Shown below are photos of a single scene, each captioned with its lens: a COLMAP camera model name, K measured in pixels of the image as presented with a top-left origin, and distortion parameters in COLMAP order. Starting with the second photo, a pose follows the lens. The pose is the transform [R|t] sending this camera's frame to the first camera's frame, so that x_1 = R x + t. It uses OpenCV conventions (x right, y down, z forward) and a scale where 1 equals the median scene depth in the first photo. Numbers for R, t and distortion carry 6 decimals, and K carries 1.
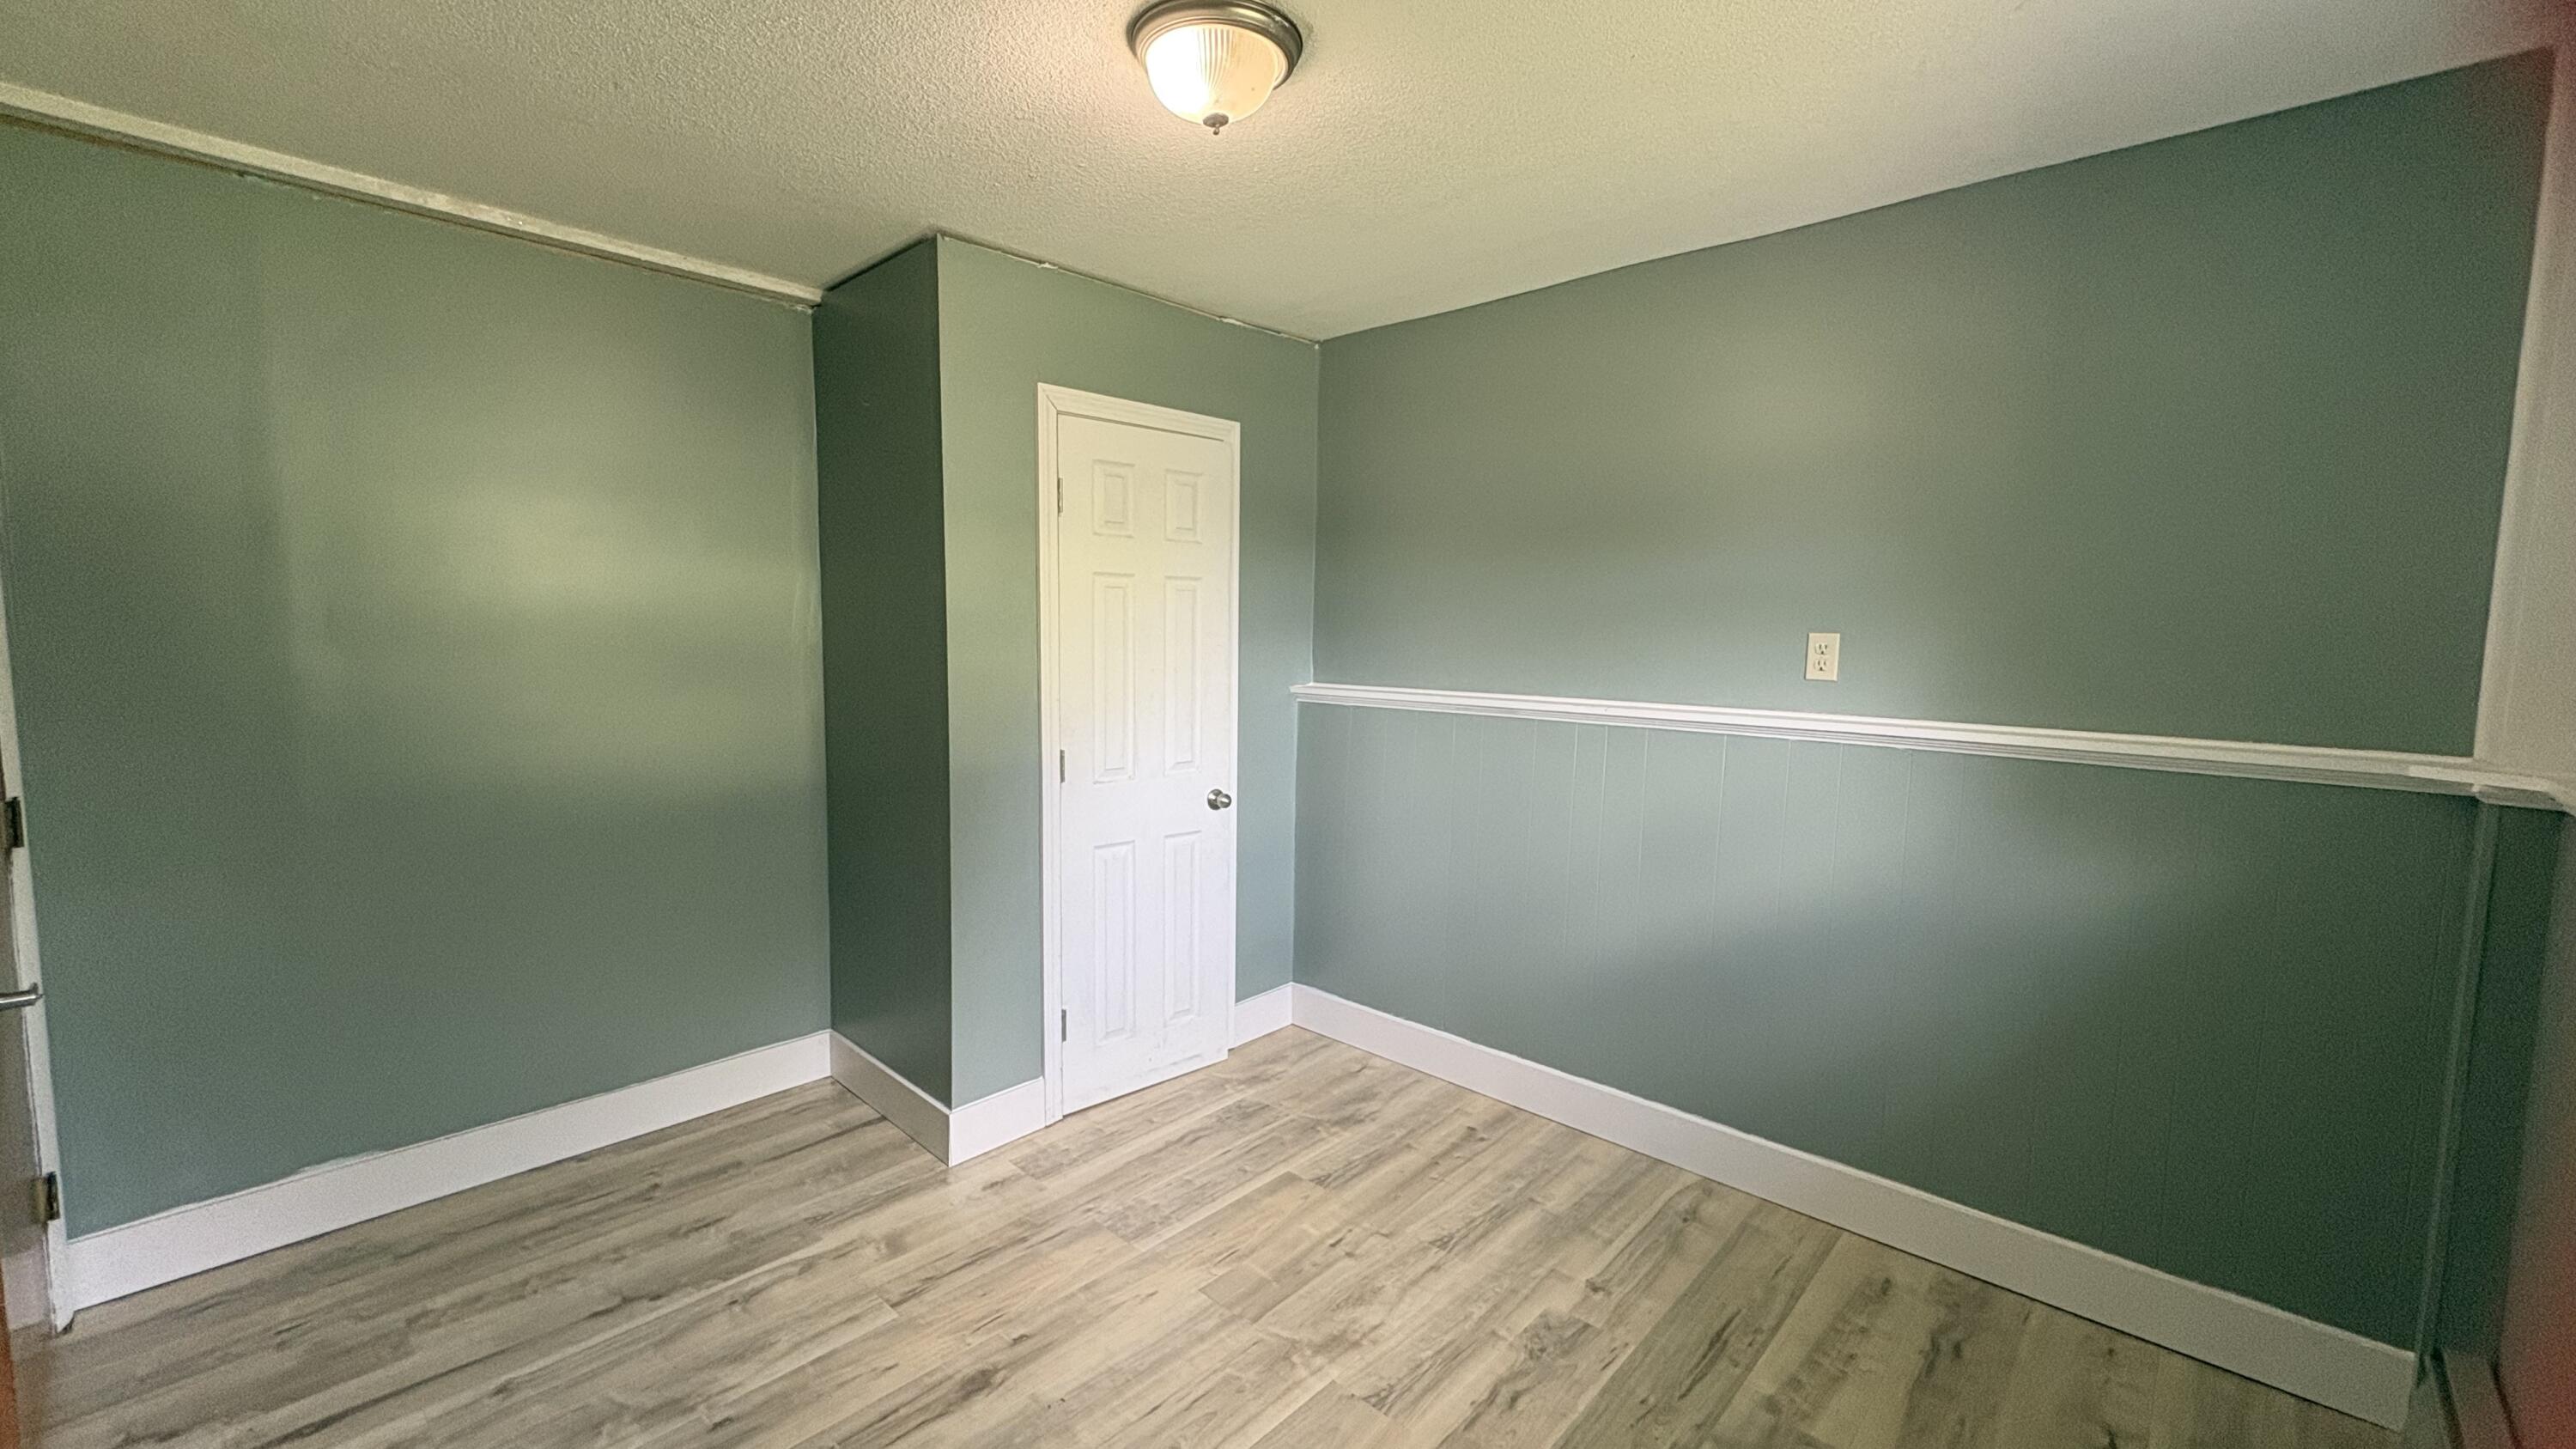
lens RADIAL K [[1025.6, 0, 1285.2], [0, 1025.6, 713.7], [0, 0, 1]] dist [-0.000002, 0.000008]
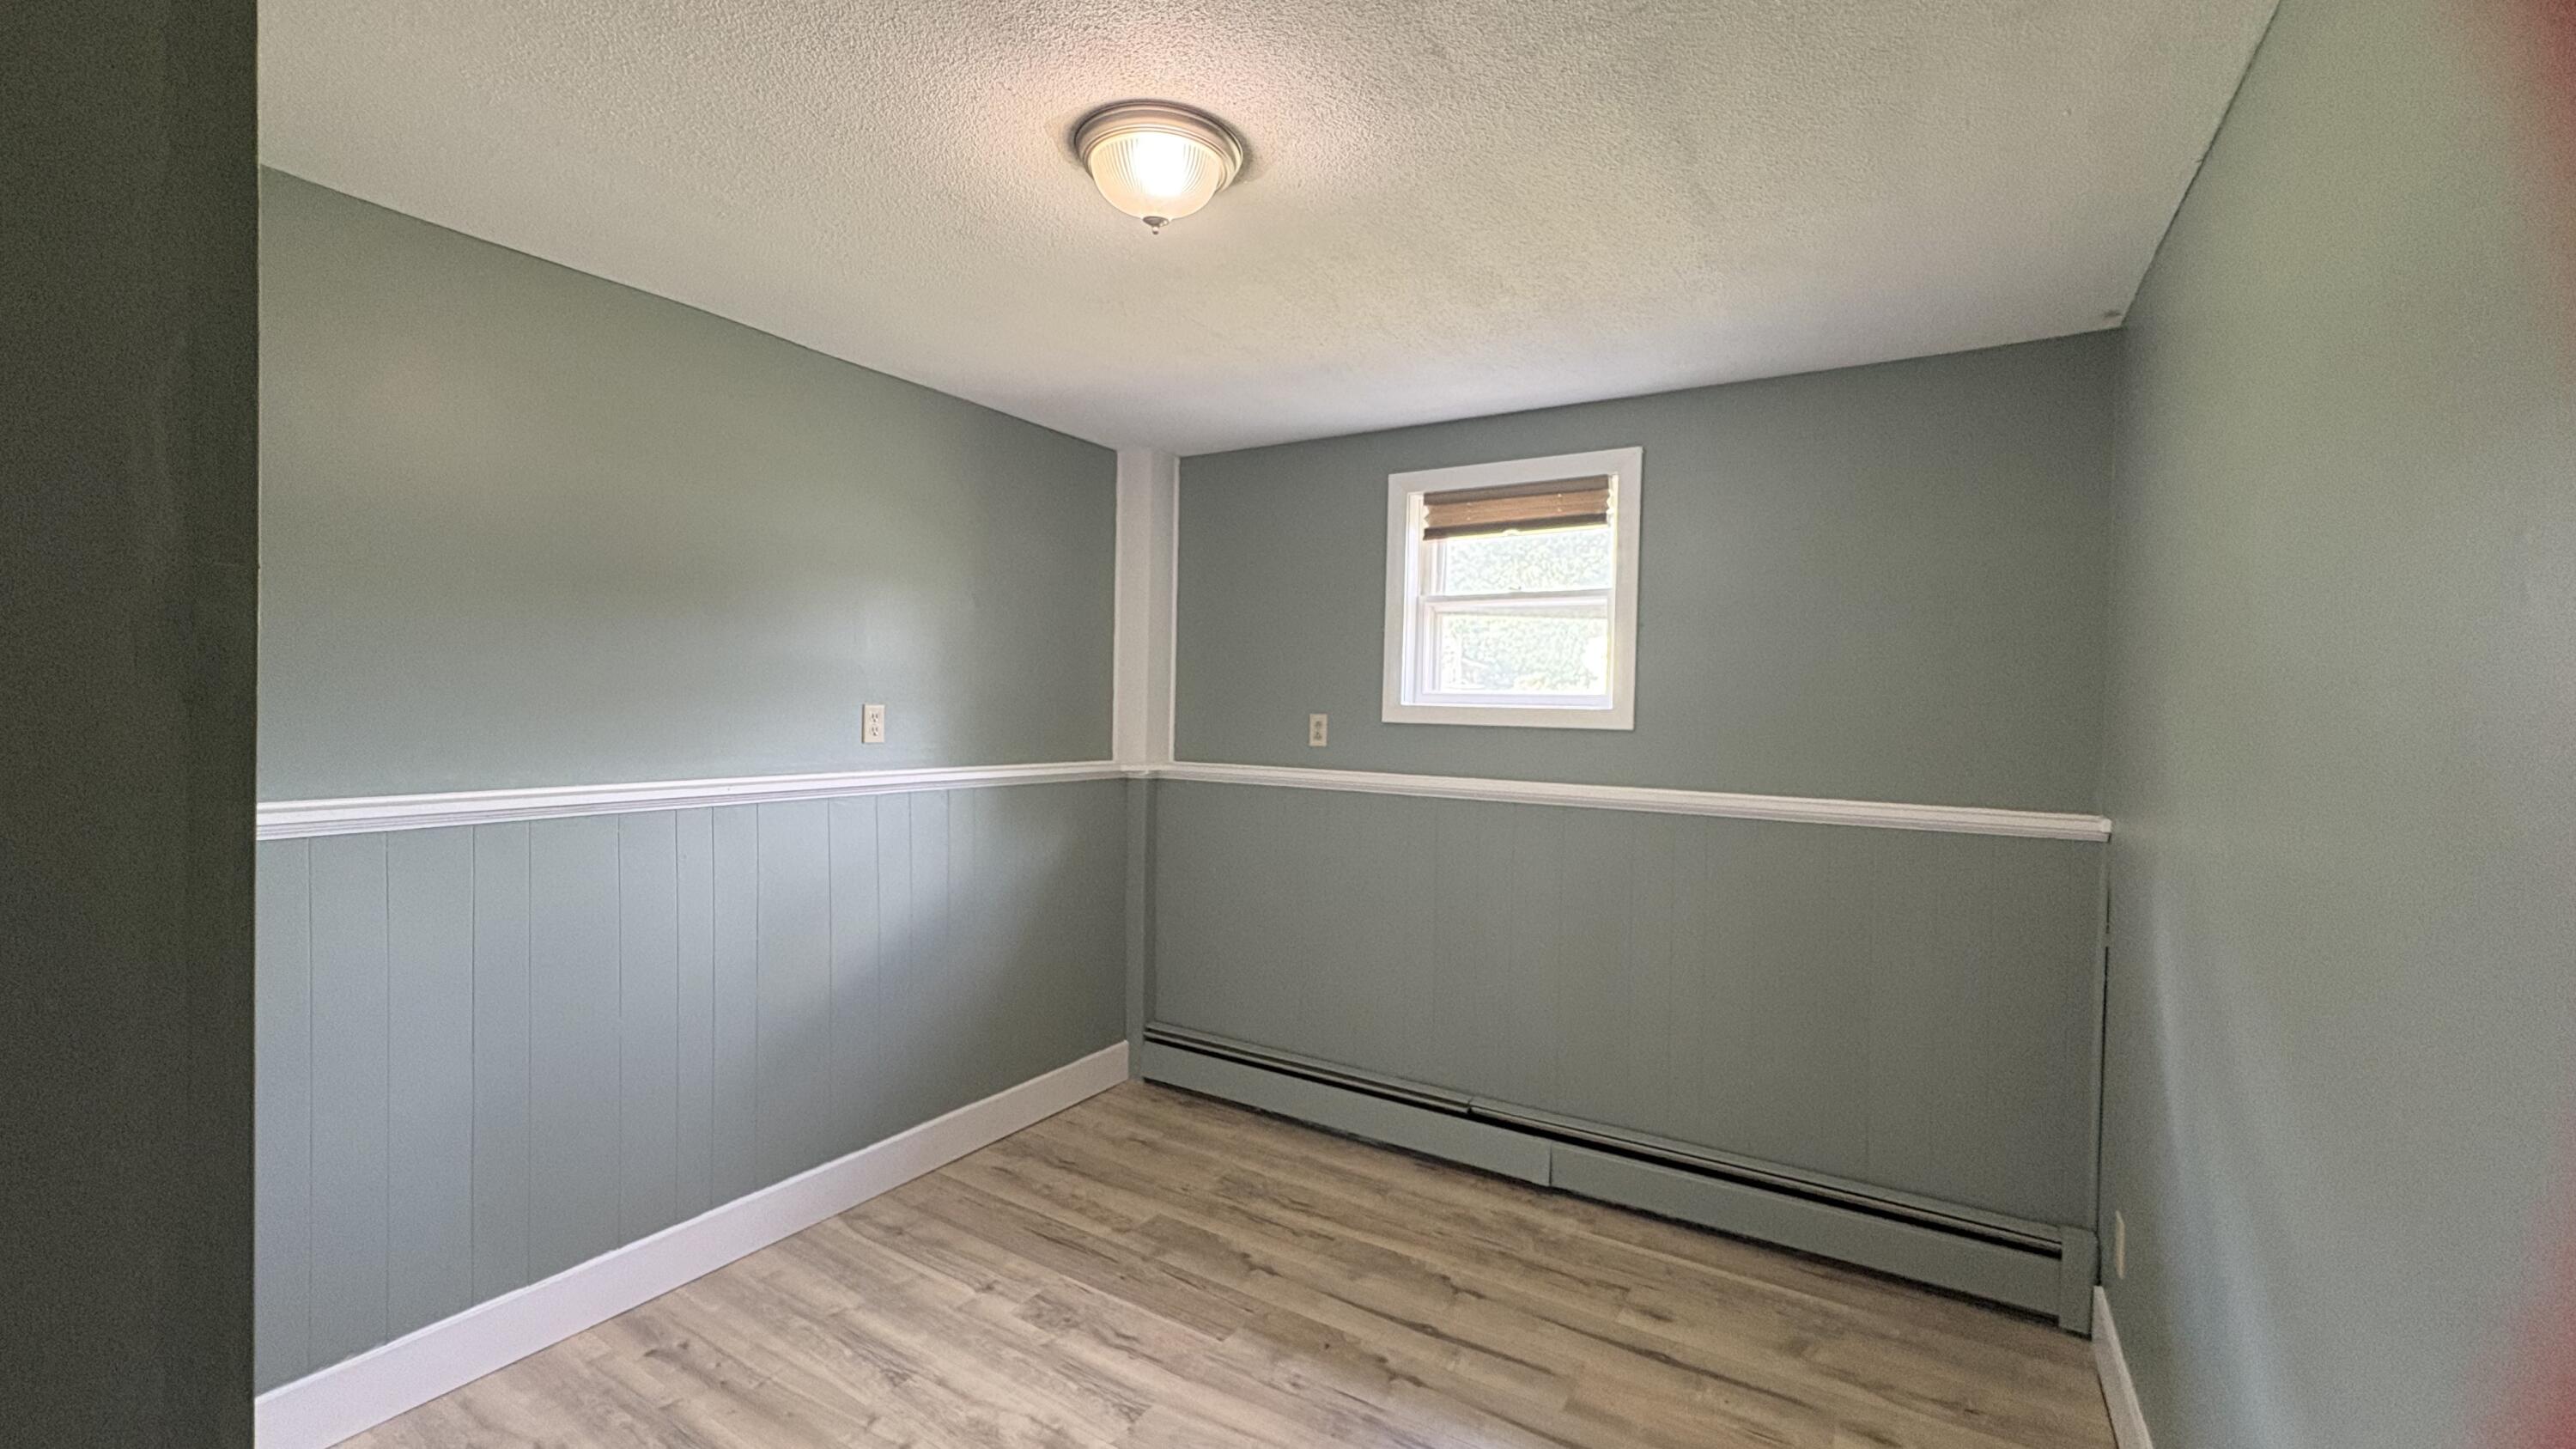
lens RADIAL K [[1025.6, 0, 1300.0], [0, 1025.6, 719.4], [0, 0, 1]] dist [-0.000002, 0.000008]
pose [[-0.210380, -0.031653, 0.977107, -2.219493], [0.057461, 0.997347, 0.044680, -0.248584], [-0.975930, 0.065545, -0.208003, 2.232066]]
